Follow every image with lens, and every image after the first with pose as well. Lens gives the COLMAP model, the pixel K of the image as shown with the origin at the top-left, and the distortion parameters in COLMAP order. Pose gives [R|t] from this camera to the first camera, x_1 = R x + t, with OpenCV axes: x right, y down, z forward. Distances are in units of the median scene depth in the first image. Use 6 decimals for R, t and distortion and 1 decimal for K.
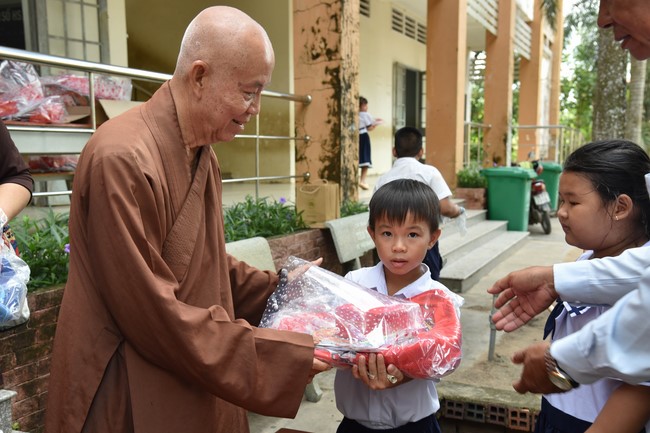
lens RADIAL K [[712.8, 0, 323.6], [0, 712.8, 227.8], [0, 0, 1]] dist [0.032282, 0.280482]
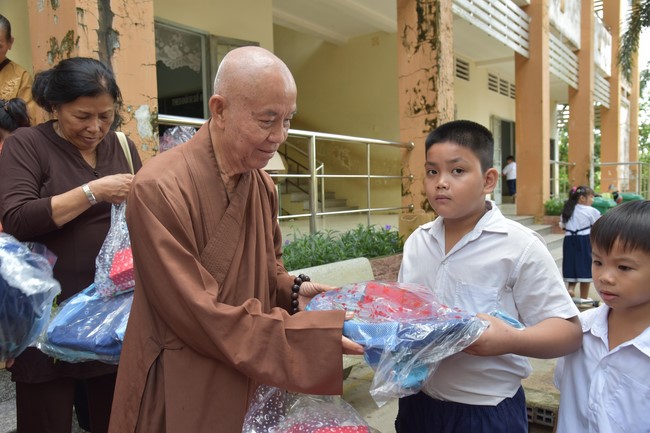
lens RADIAL K [[552.2, 0, 323.2], [0, 552.2, 225.8], [0, 0, 1]] dist [-0.053253, 0.118473]
pose [[0.977748, -0.010713, -0.209508, 0.017828], [0.001668, 0.999061, -0.043302, 0.000020], [0.209776, 0.041989, 0.976848, 0.027746]]
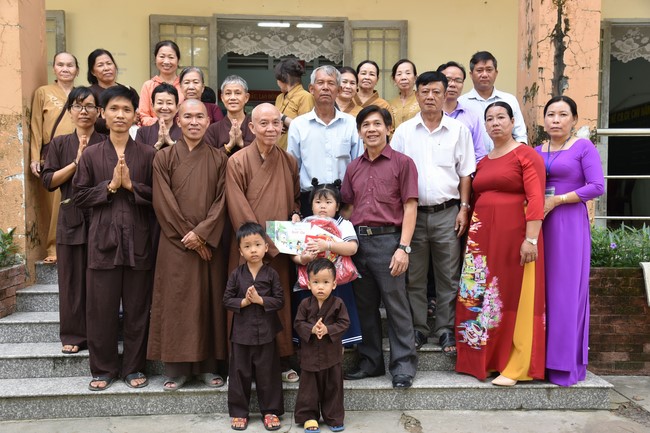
lens RADIAL K [[634.0, 0, 325.0], [0, 634.0, 237.9], [0, 0, 1]] dist [-0.101376, 0.271927]
pose [[0.454328, 0.060229, -0.888796, 0.200396], [-0.098826, 0.994961, 0.016906, 0.015422], [0.885336, 0.080155, 0.457991, -0.086407]]
